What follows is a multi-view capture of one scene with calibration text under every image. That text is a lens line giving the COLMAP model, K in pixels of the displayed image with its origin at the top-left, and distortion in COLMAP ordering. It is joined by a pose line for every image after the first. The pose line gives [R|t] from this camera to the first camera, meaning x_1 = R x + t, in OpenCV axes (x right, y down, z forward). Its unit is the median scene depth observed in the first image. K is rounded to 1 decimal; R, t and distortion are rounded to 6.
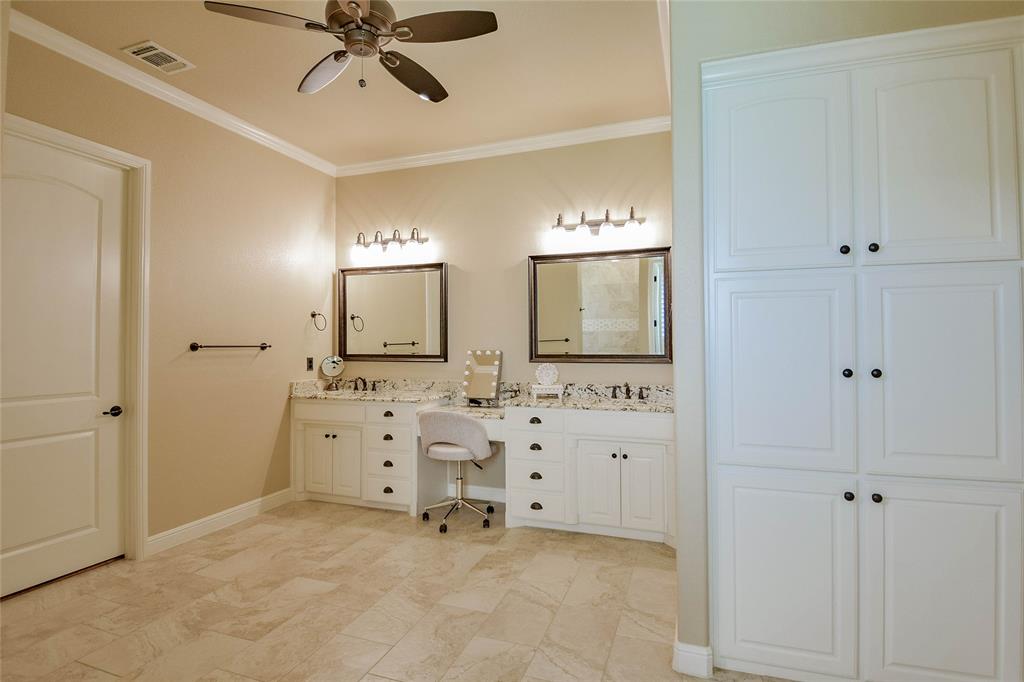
lens RADIAL K [[511.8, 0, 507.3], [0, 511.8, 335.3], [0, 0, 1]] dist [-0.001908, -0.020206]
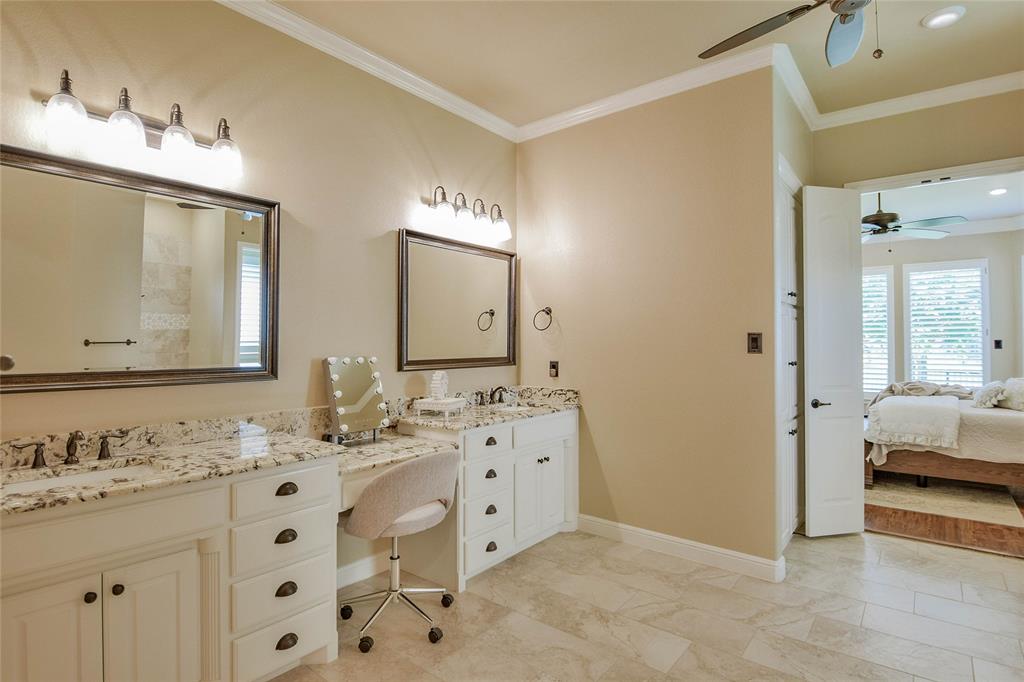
lens RADIAL K [[511.8, 0, 507.3], [0, 511.8, 335.3], [0, 0, 1]] dist [-0.001908, -0.020206]
pose [[0.339386, 0.016827, 0.940497, -0.659114], [-0.010837, 0.999844, -0.013978, 0.010281], [-0.940585, -0.005448, 0.339516, 0.660279]]
